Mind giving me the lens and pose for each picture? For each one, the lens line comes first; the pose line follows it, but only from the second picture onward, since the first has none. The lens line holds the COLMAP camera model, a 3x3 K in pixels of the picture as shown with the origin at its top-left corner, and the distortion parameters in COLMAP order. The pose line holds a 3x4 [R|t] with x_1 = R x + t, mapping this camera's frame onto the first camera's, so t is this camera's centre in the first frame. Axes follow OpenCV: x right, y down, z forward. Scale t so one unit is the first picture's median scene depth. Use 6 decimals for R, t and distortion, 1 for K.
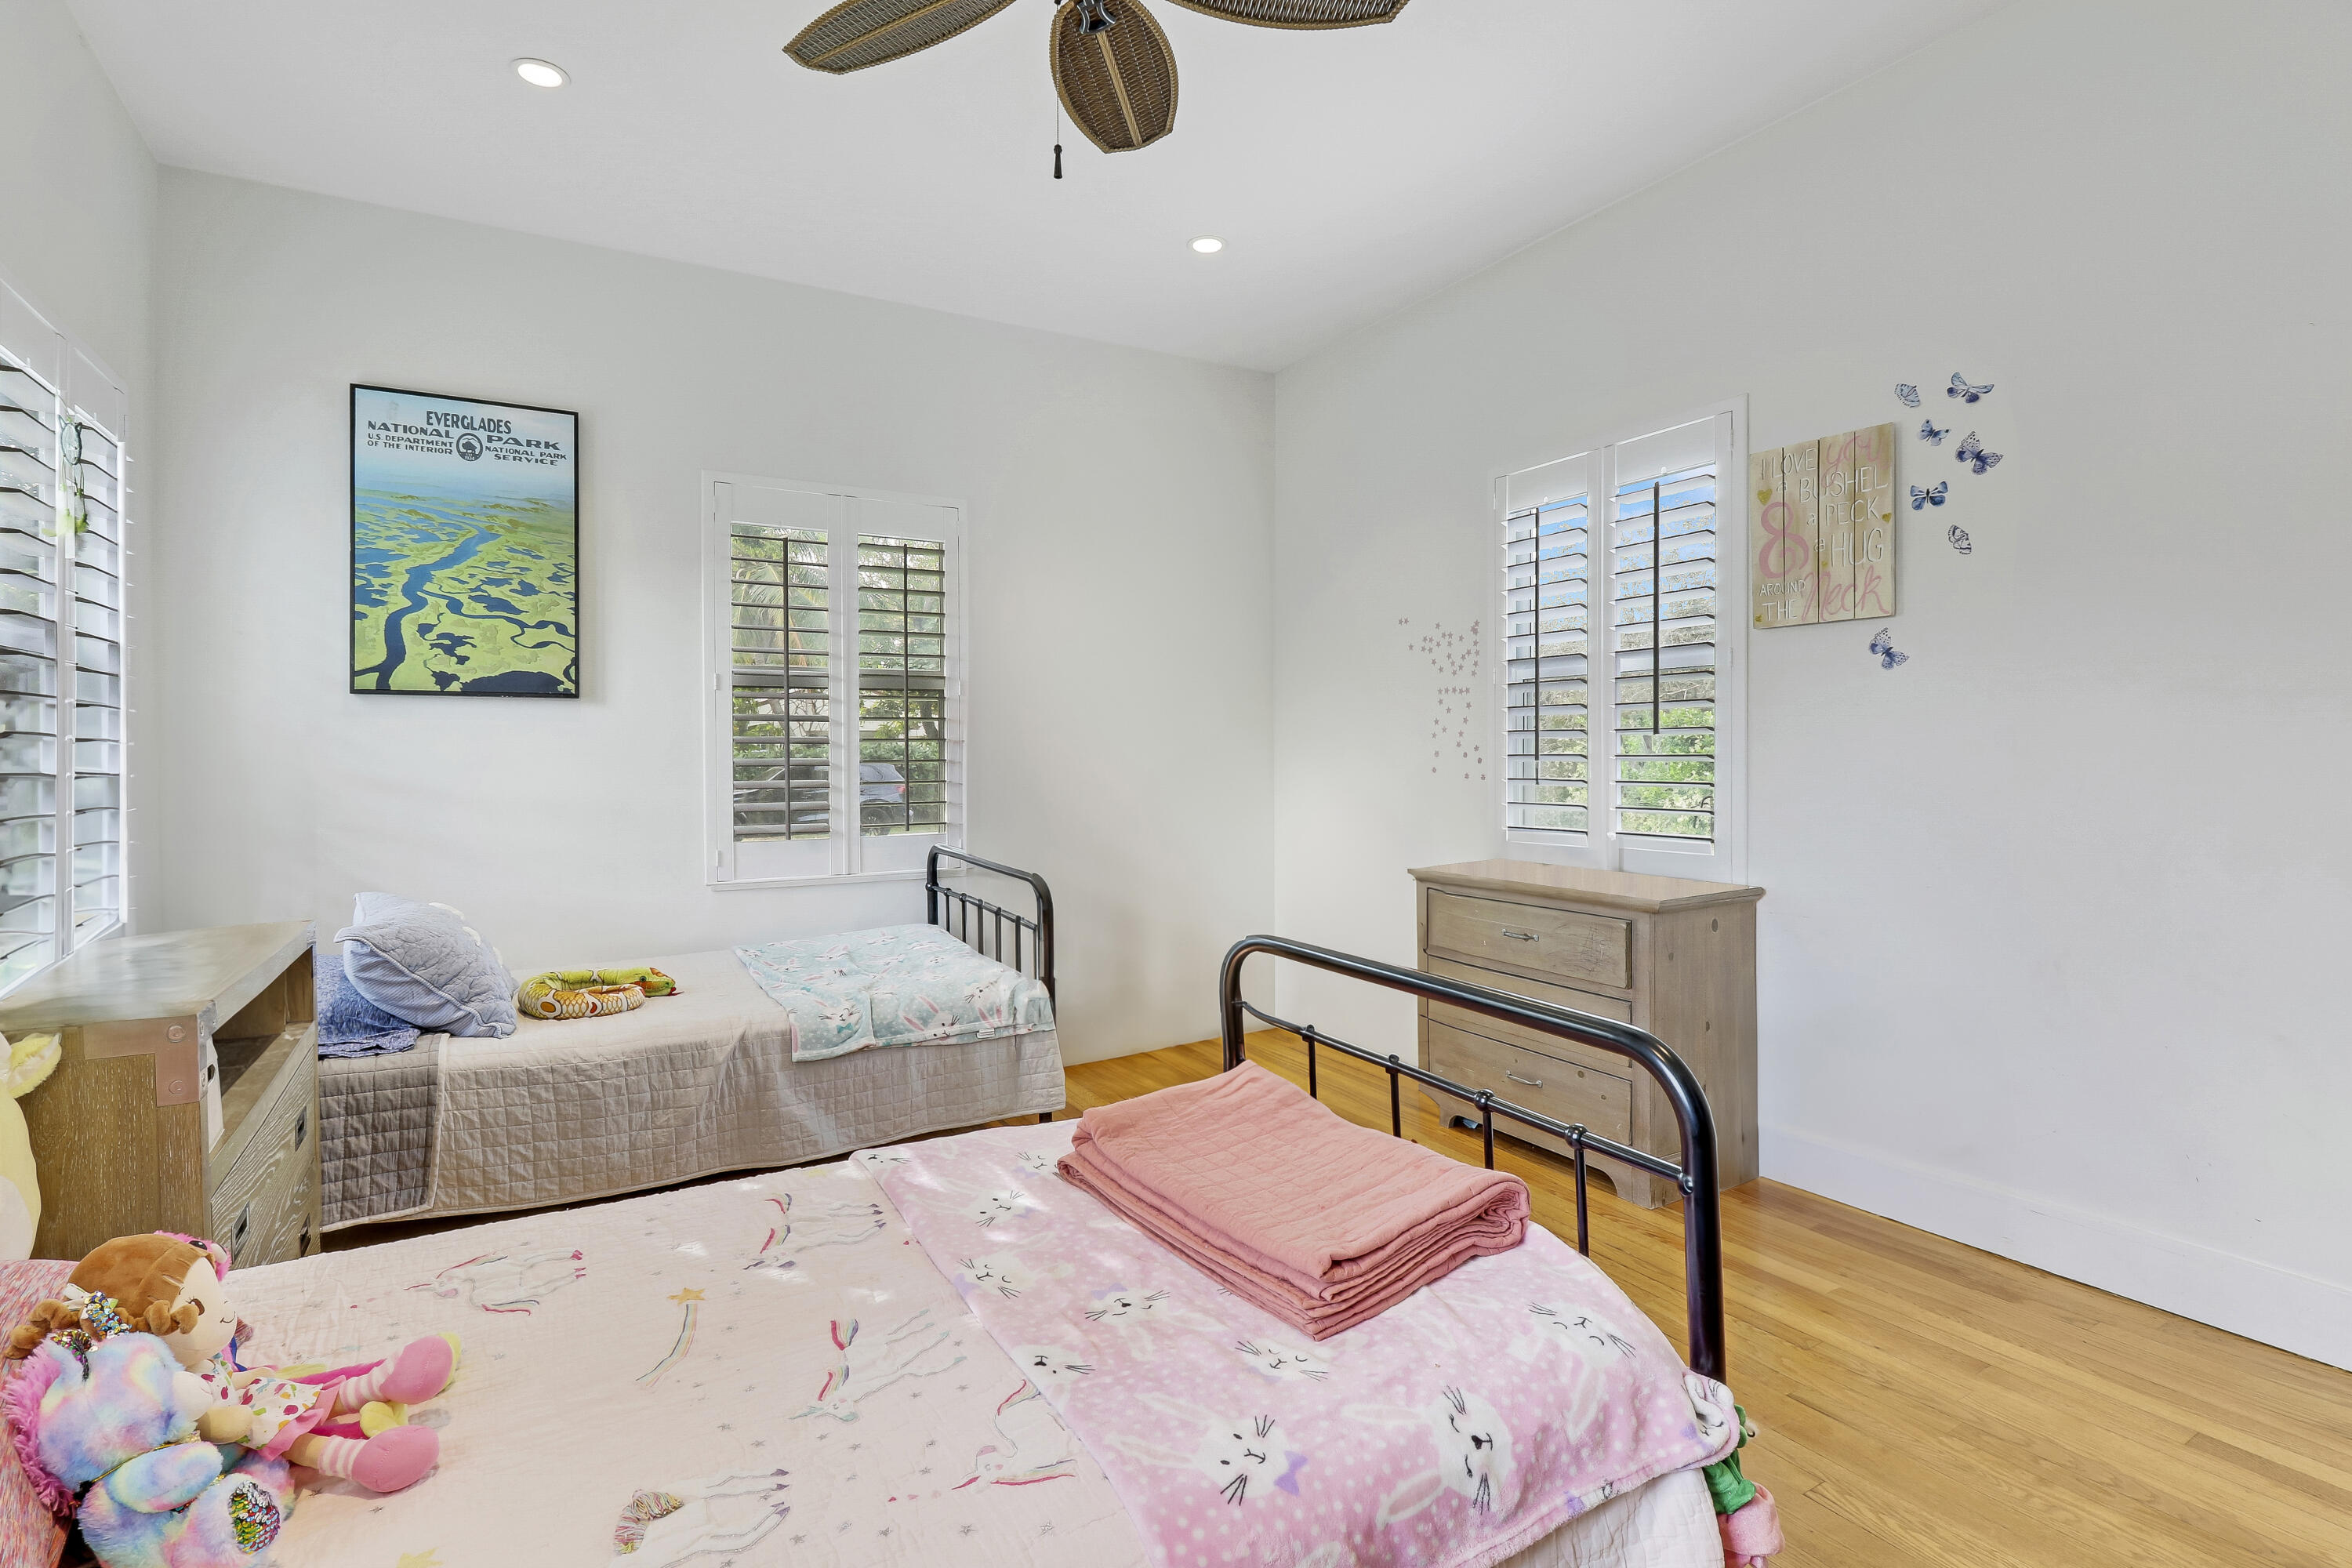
lens RADIAL K [[1107.6, 0, 1176.0], [0, 1107.6, 784.0], [0, 0, 1]] dist [-0.014636, -0.000501]
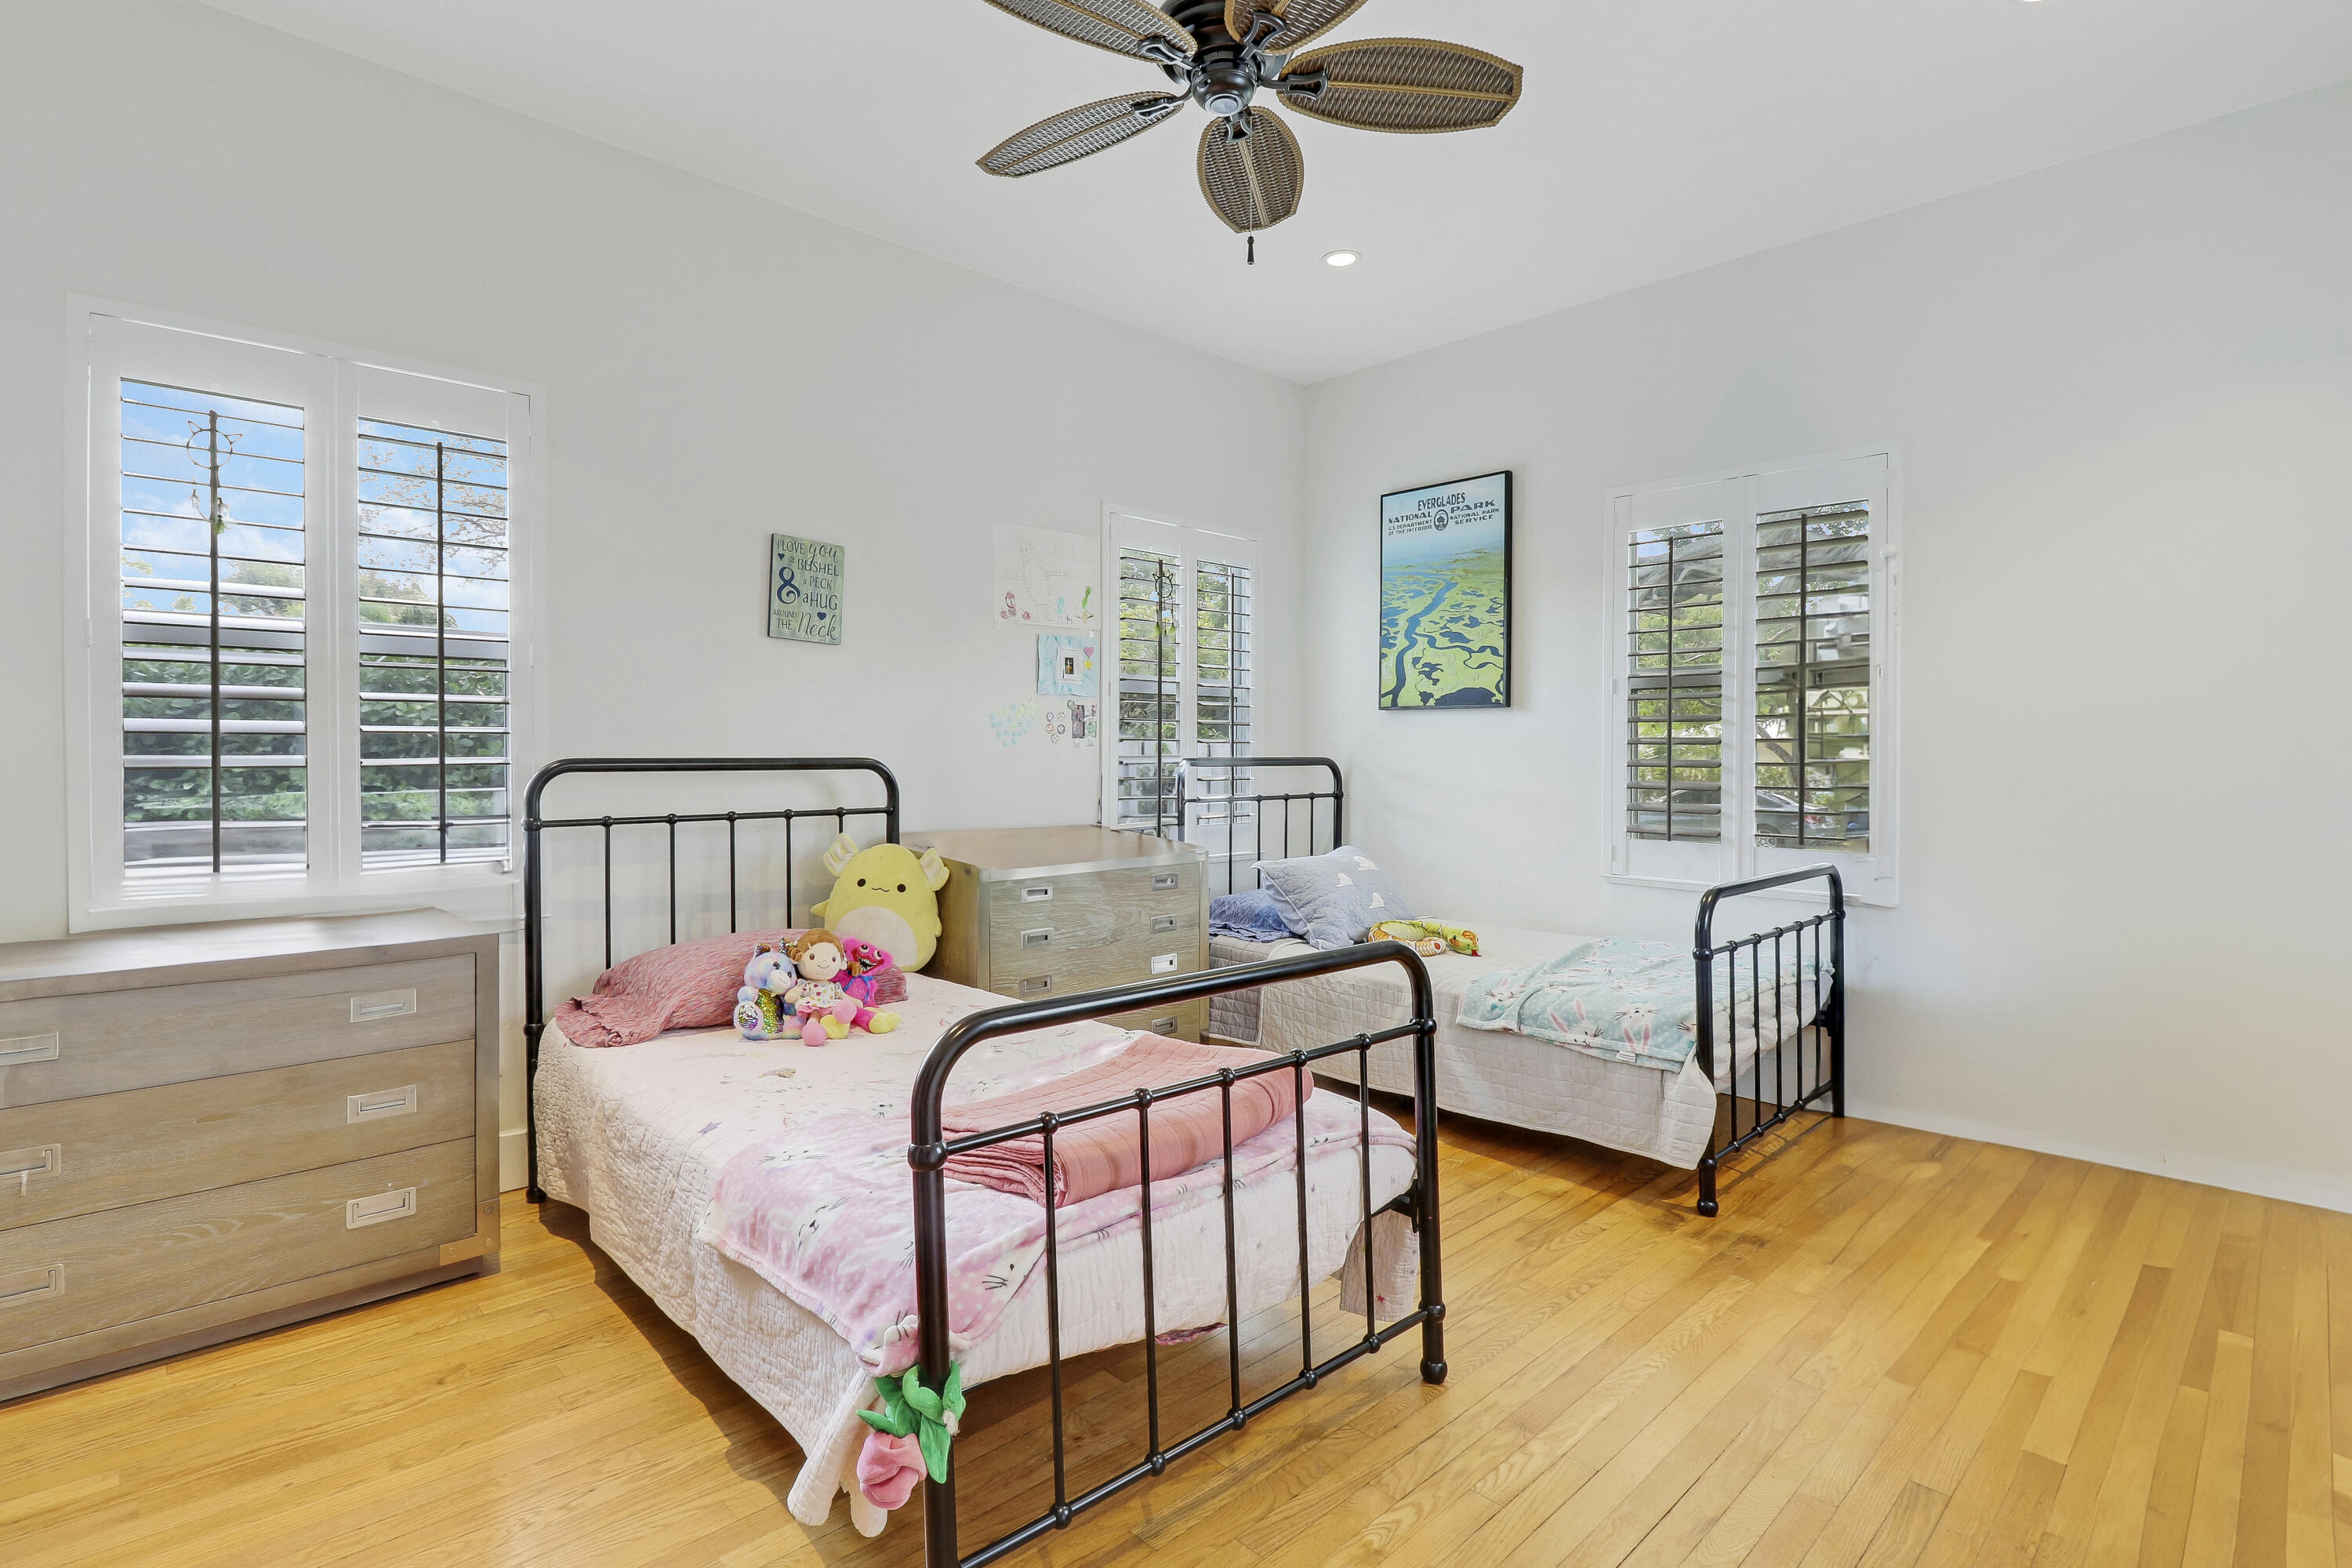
lens RADIAL K [[1147.8, 0, 1171.9], [0, 1147.8, 791.7], [0, 0, 1]] dist [-0.000067, -0.000313]
pose [[0.222064, 0.039387, -0.974236, 0.640760], [-0.033393, 0.998905, 0.032773, -0.015031], [0.974460, 0.025254, 0.223137, 0.385290]]
